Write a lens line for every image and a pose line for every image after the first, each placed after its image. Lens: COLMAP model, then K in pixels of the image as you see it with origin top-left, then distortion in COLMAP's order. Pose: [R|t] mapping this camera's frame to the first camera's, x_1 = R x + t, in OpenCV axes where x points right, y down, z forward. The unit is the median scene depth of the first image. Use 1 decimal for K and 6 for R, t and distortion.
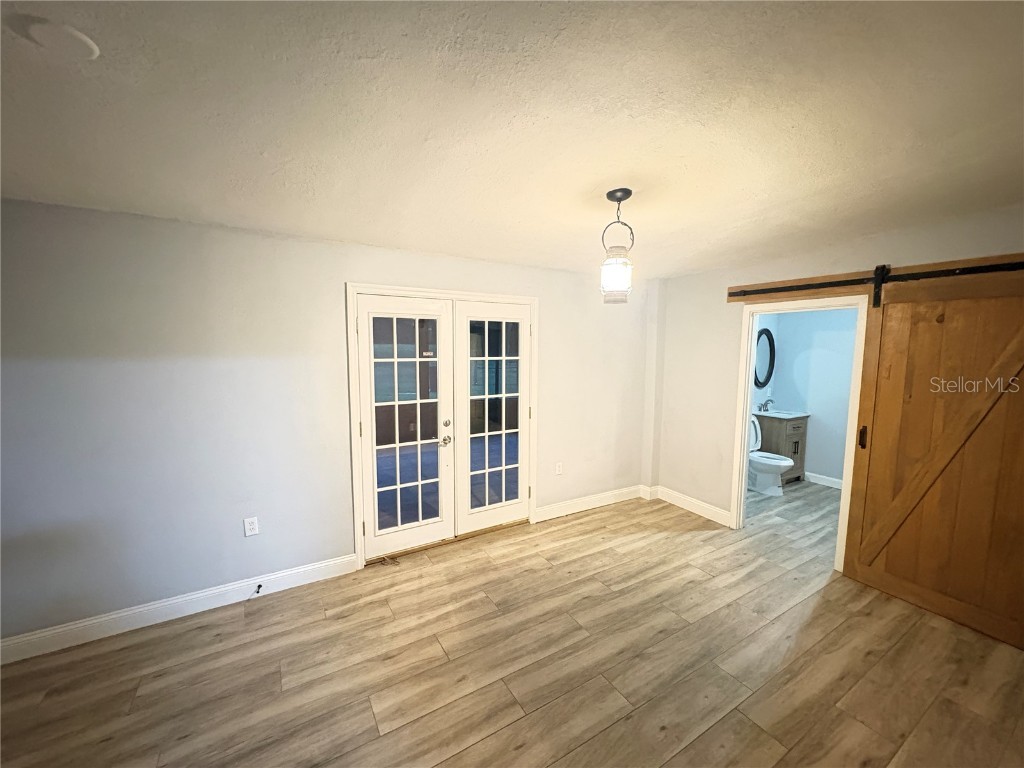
lens RADIAL K [[409.8, 0, 512.0], [0, 409.8, 384.0], [0, 0, 1]] dist [-0.000644, 0.000180]
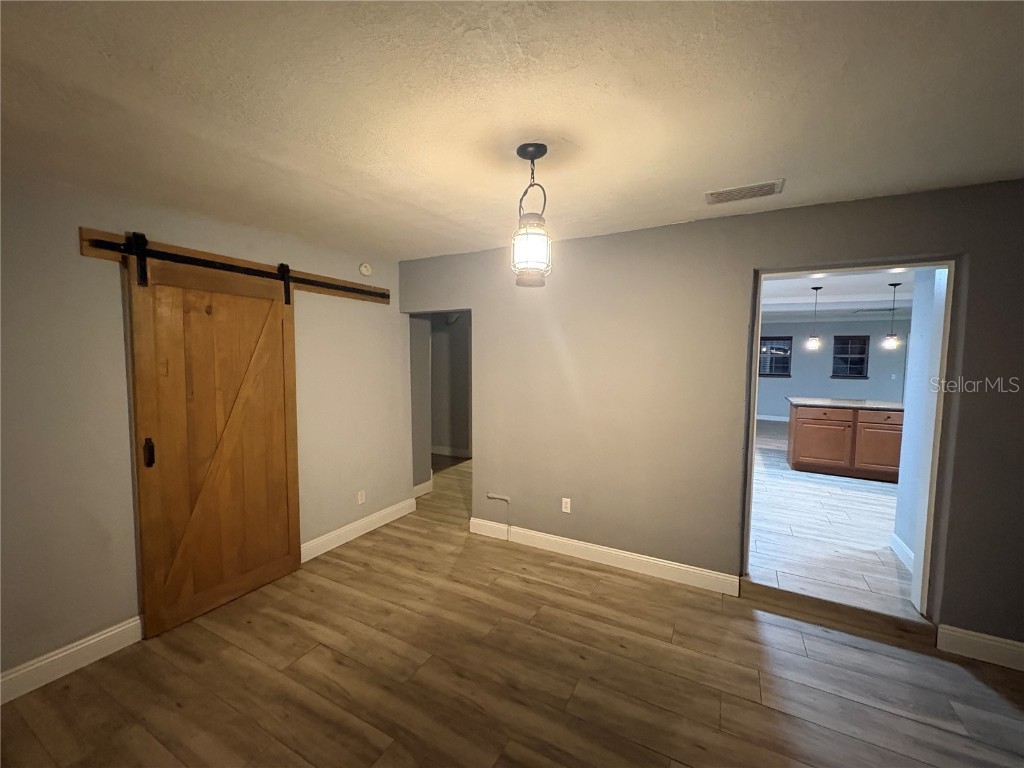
lens RADIAL K [[413.6, 0, 513.3], [0, 413.6, 405.9], [0, 0, 1]] dist [0.043835, -0.000014]
pose [[-0.512660, -0.130049, 0.848685, -0.280200], [0.048622, 0.982479, 0.179921, -0.082212], [-0.857214, 0.133503, -0.497354, 0.953599]]
